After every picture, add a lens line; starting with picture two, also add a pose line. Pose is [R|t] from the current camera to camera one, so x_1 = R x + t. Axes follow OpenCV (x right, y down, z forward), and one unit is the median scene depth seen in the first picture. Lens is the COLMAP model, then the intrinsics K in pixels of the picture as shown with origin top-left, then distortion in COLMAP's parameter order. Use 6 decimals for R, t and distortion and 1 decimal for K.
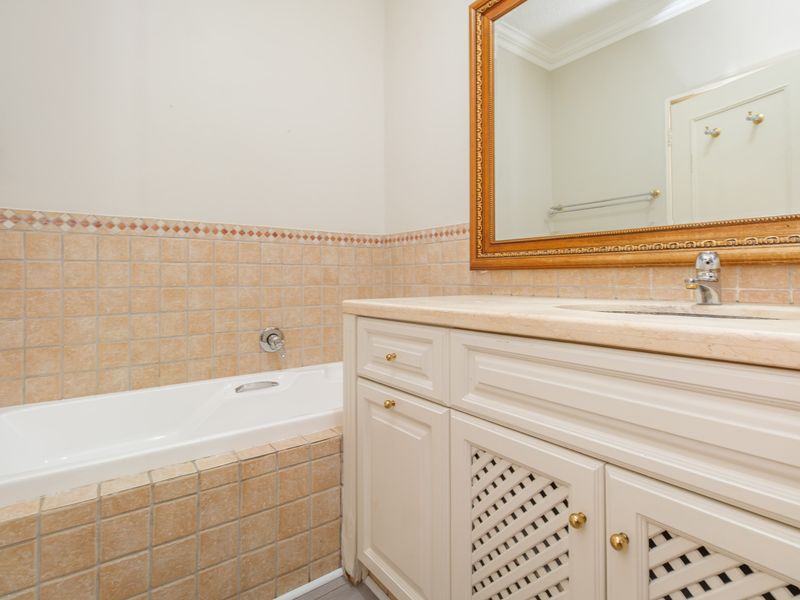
lens RADIAL K [[411.0, 0, 400.7], [0, 411.0, 278.8], [0, 0, 1]] dist [0.011539, 0.000148]
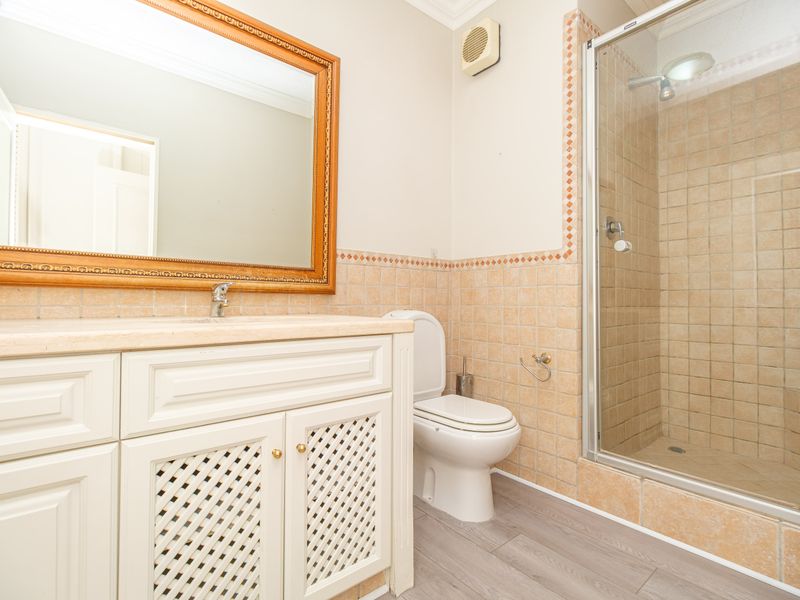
lens RADIAL K [[390.5, 0, 400.0], [0, 390.5, 300.0], [0, 0, 1]] dist [-0.000541, -0.000358]
pose [[-0.038984, 0.012103, 0.999167, -0.690140], [-0.008528, 0.999886, -0.012445, 0.012092], [-0.999203, -0.009006, -0.038877, 0.392633]]
